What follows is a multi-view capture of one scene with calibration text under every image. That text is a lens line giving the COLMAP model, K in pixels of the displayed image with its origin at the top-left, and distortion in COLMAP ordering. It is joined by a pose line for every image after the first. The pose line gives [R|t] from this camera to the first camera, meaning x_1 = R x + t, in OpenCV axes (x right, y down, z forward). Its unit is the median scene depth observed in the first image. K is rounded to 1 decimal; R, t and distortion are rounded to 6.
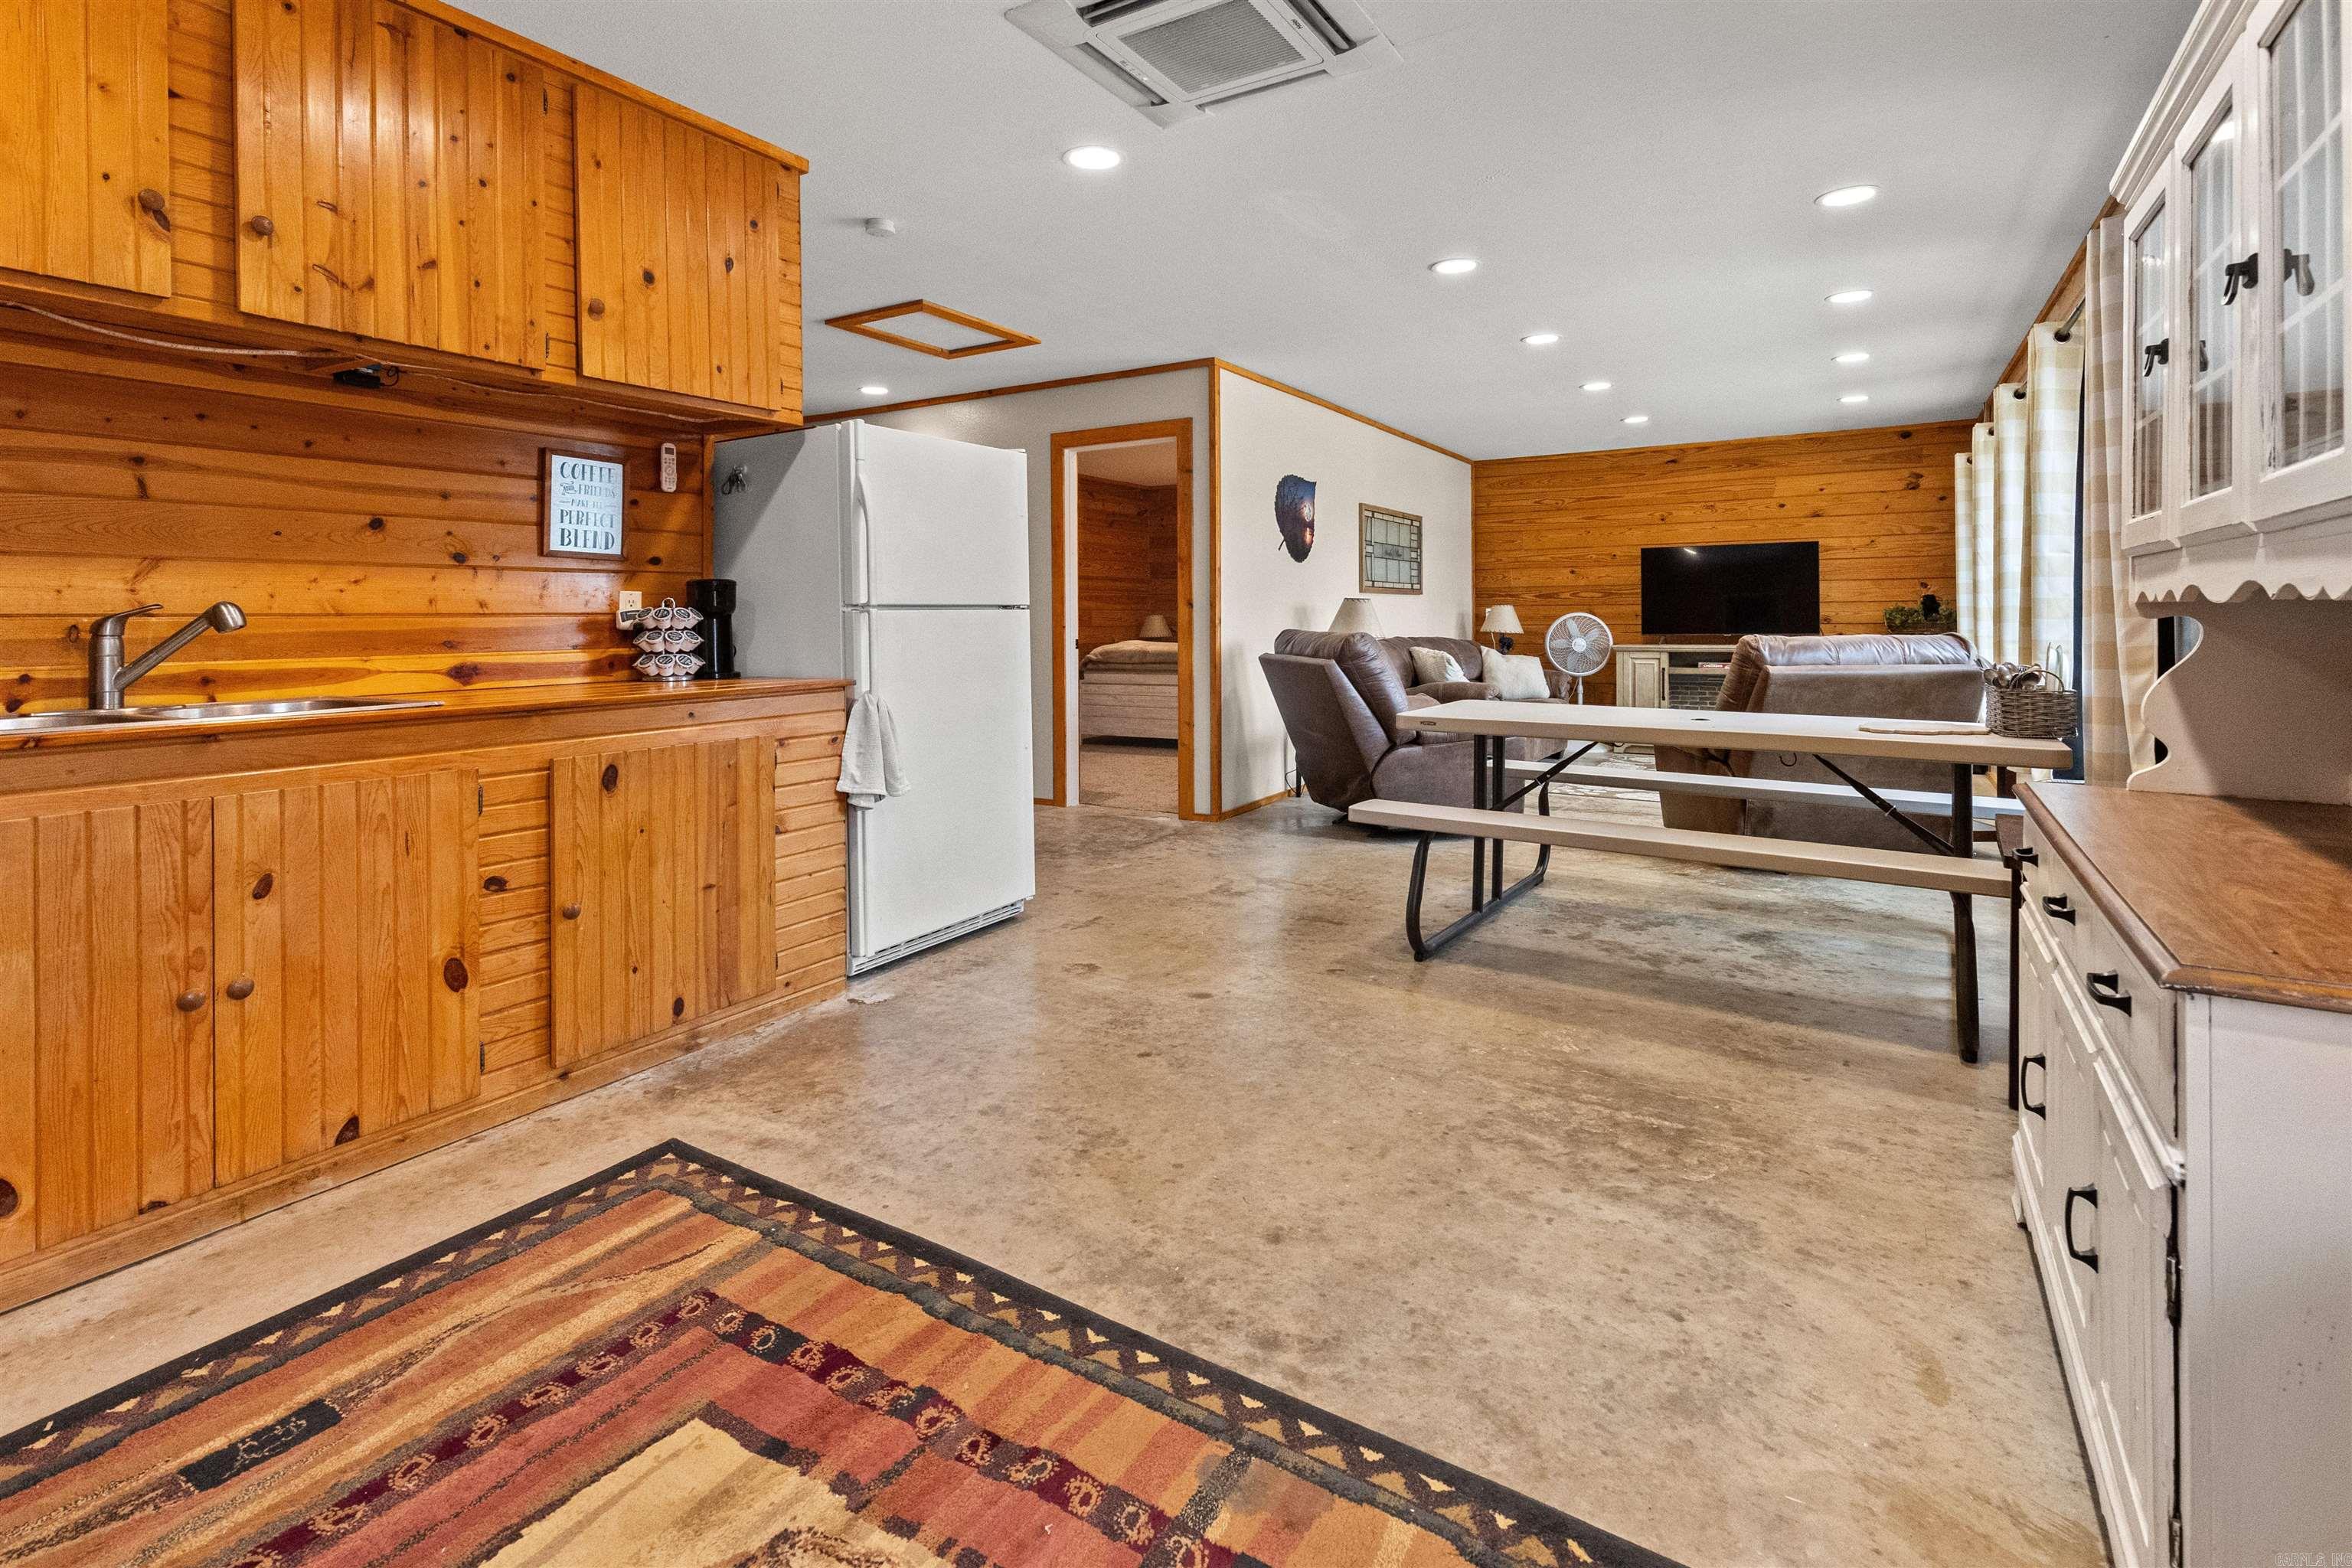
lens RADIAL K [[1117.3, 0, 1148.3], [0, 1117.3, 635.9], [0, 0, 1]] dist [0.011001, -0.000044]
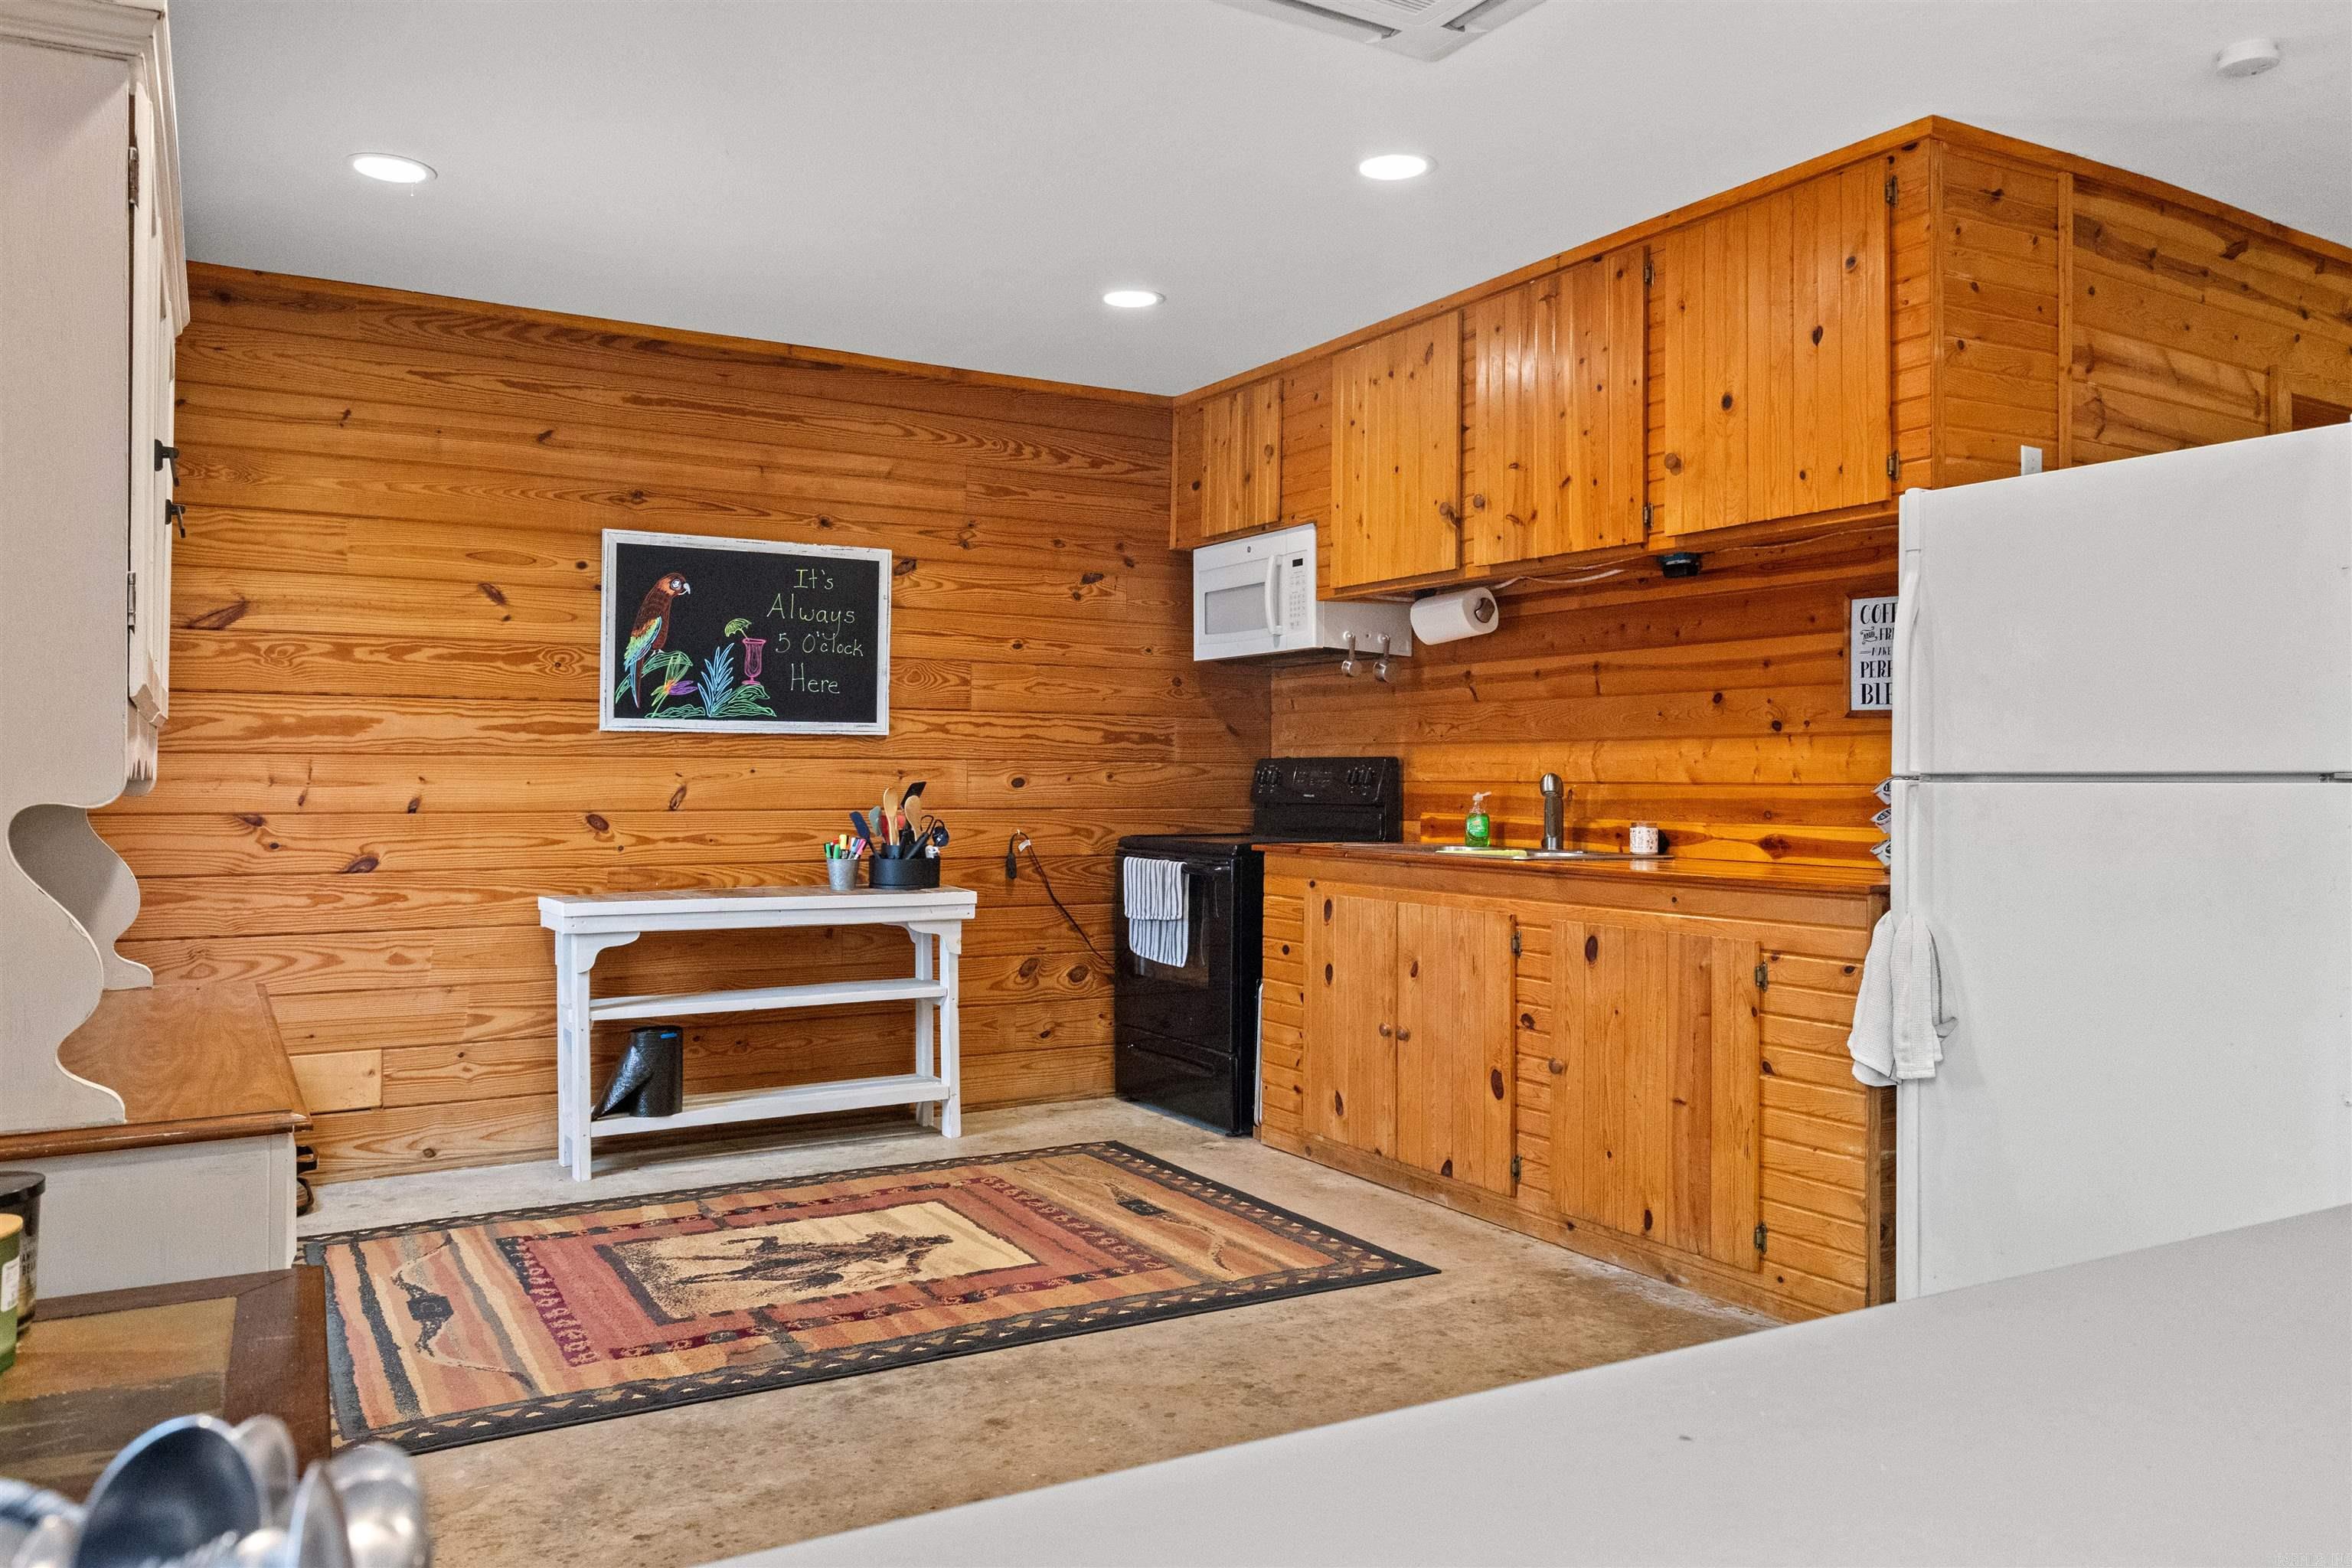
lens RADIAL K [[1668.6, 0, 1196.3], [0, 1668.6, 780.7], [0, 0, 1]] dist [0.002184, 0.000790]
pose [[-0.440133, 0.003332, -0.897926, 0.905874], [-0.022720, 0.999632, 0.014846, -0.032951], [0.897645, 0.026935, -0.439895, 1.202752]]
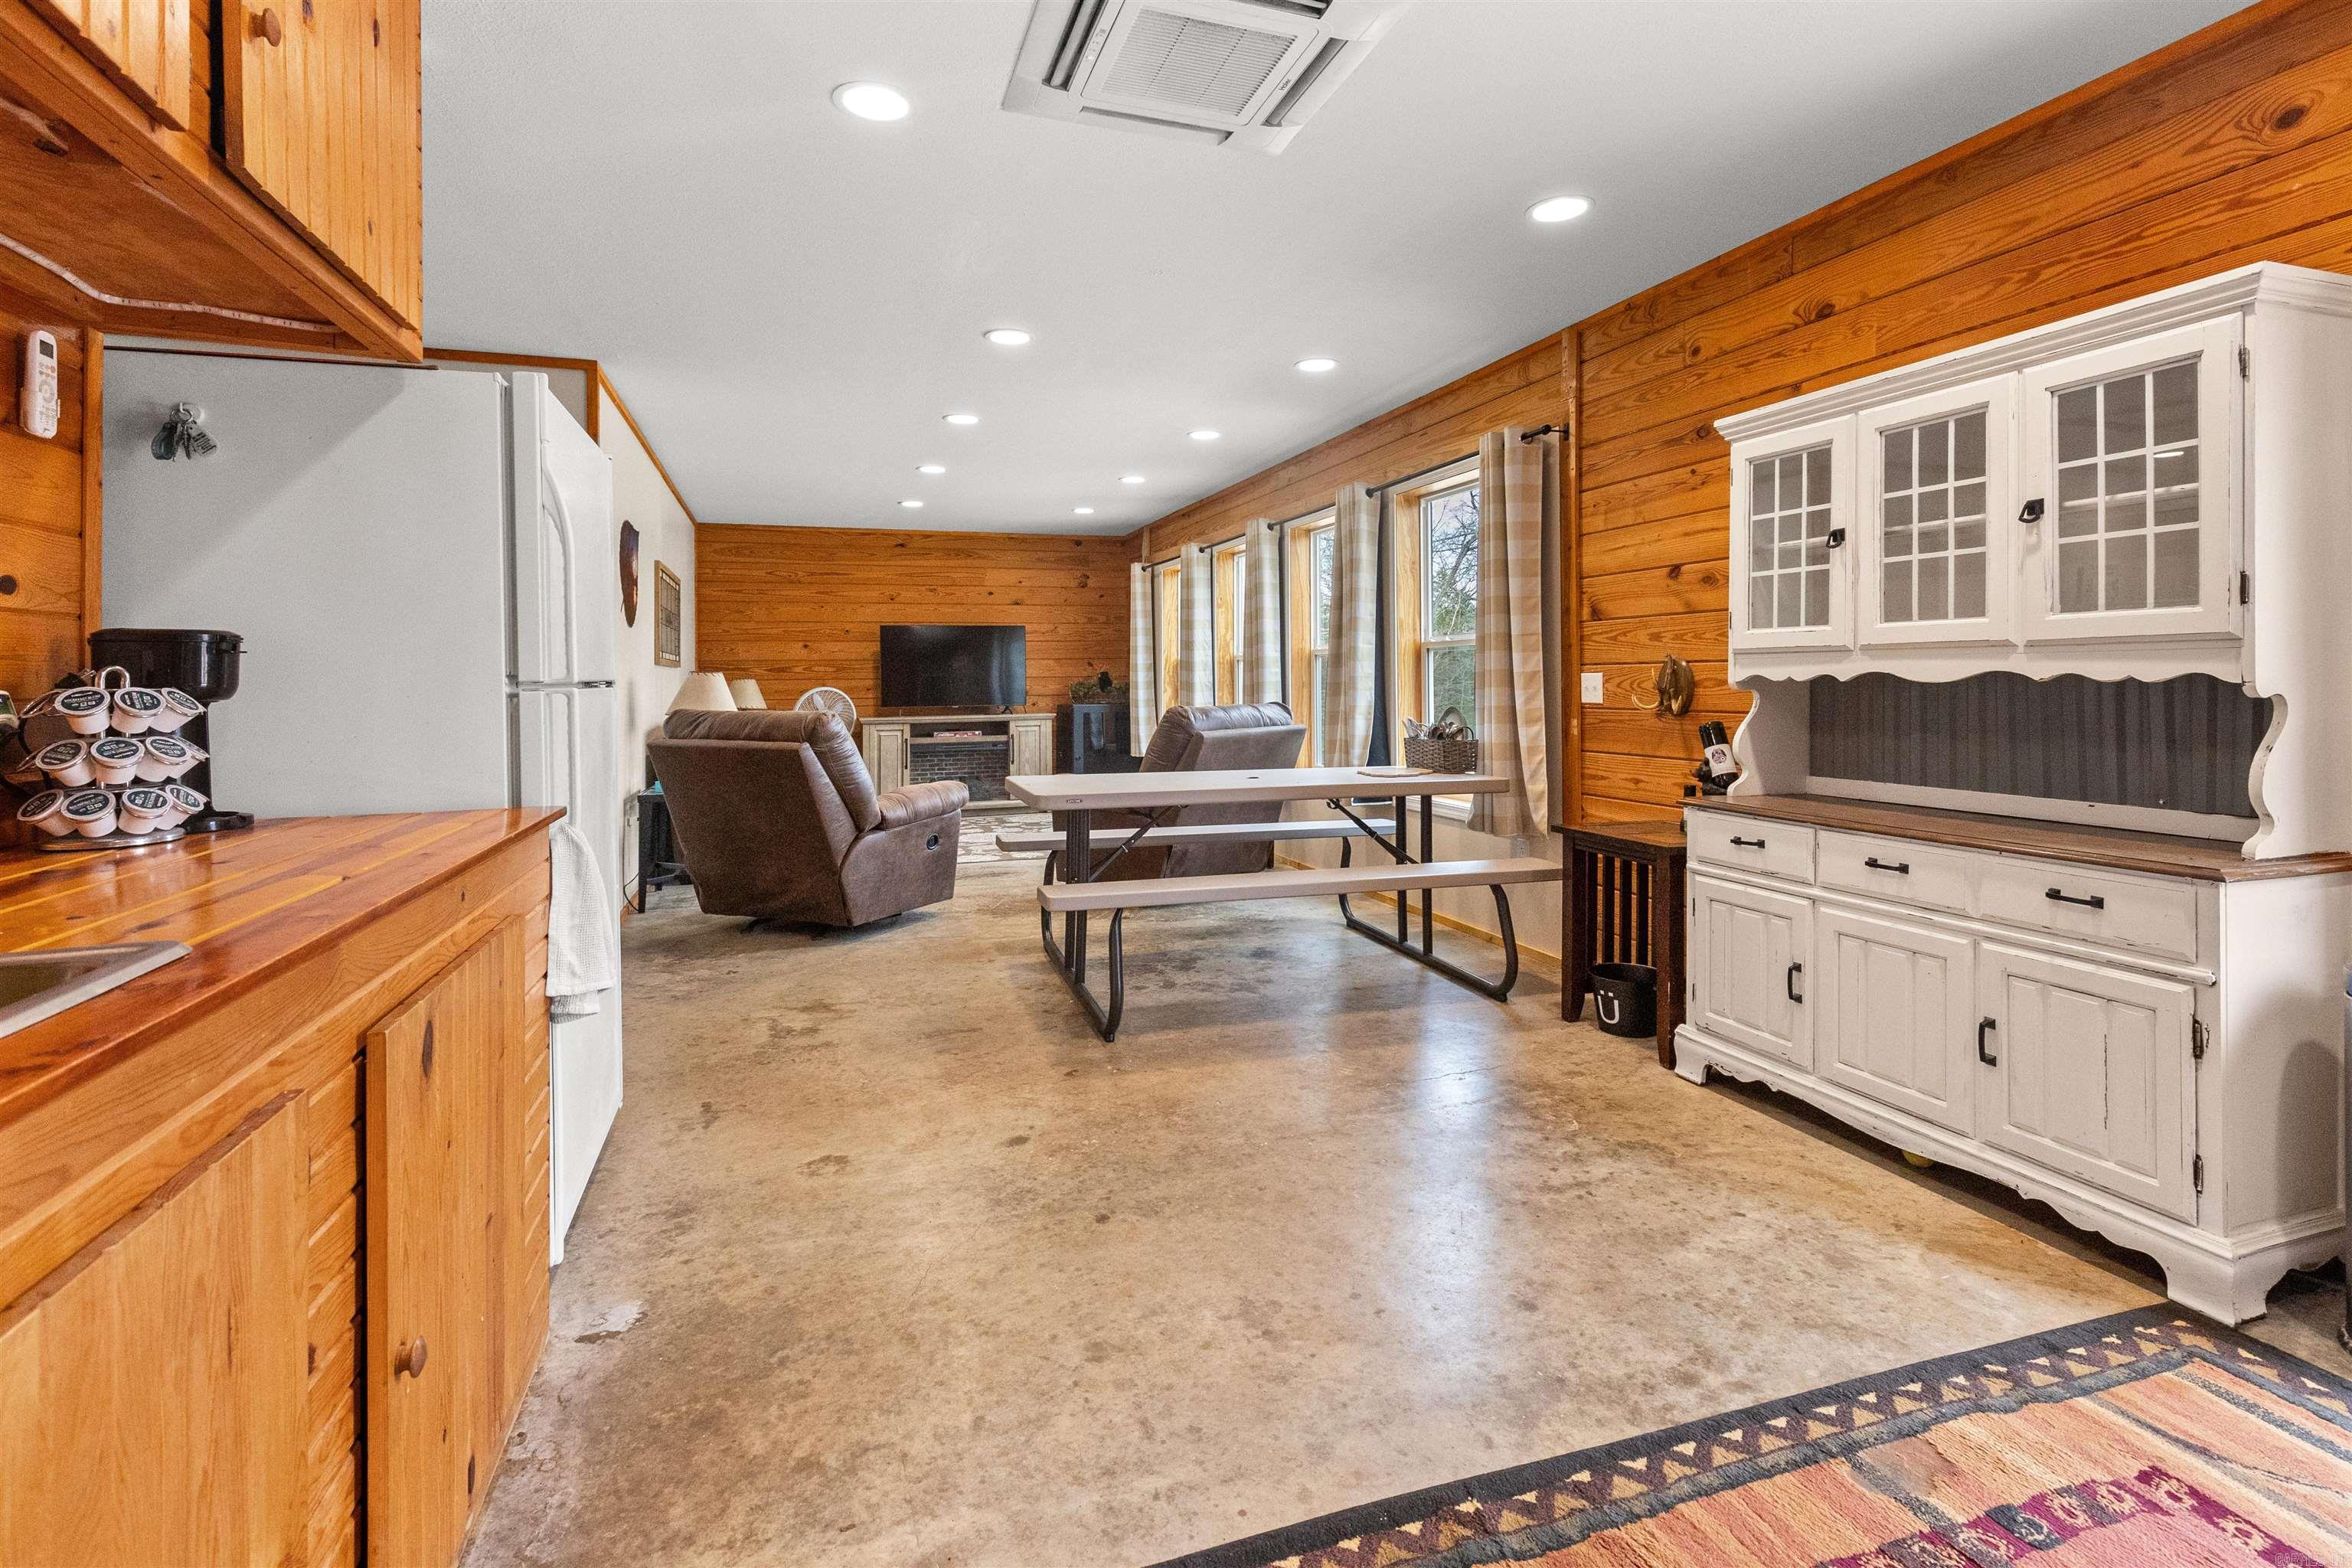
lens RADIAL K [[1117.3, 0, 1175.3], [0, 1117.3, 677.6], [0, 0, 1]] dist [0.011001, -0.000044]
pose [[0.620768, 0.002290, 0.783991, -0.595225], [0.020121, 0.999620, -0.018852, -0.012540], [-0.783736, 0.027477, 0.620486, 0.406652]]
